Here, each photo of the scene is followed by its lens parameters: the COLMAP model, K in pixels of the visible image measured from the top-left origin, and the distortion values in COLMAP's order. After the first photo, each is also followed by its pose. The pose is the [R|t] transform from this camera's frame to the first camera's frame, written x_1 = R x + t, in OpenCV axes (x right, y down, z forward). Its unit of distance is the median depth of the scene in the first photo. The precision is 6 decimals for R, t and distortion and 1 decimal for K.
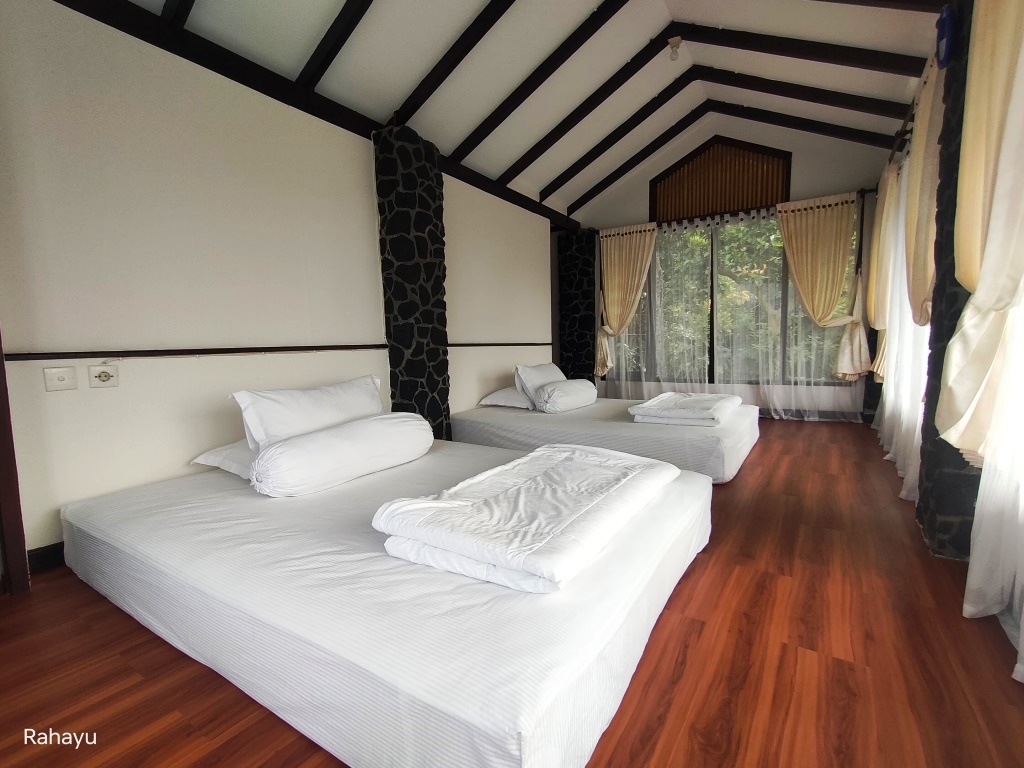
lens RADIAL K [[468.2, 0, 512.1], [0, 468.2, 391.0], [0, 0, 1]] dist [0.000084, 0.000984]
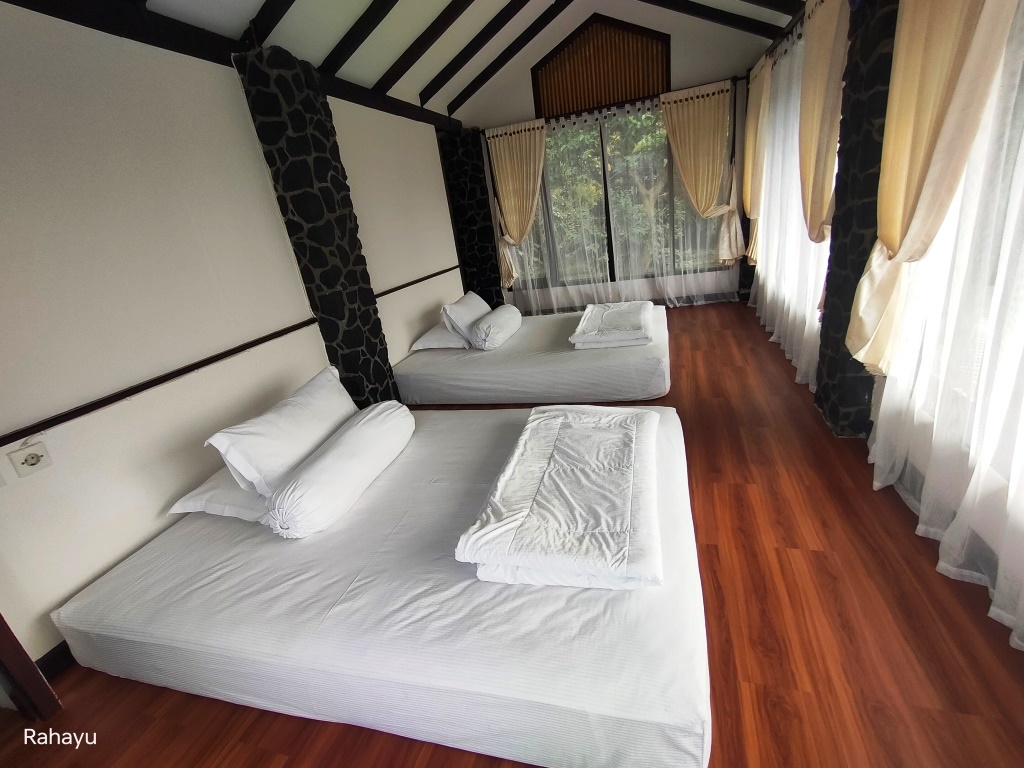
lens RADIAL K [[468.2, 0, 512.1], [0, 468.2, 391.0], [0, 0, 1]] dist [0.000084, 0.000984]
pose [[0.951067, -0.209213, 0.227380, -0.134292], [0.148890, 0.955128, 0.256051, -0.133457], [-0.270747, -0.209667, 0.939540, 0.014538]]
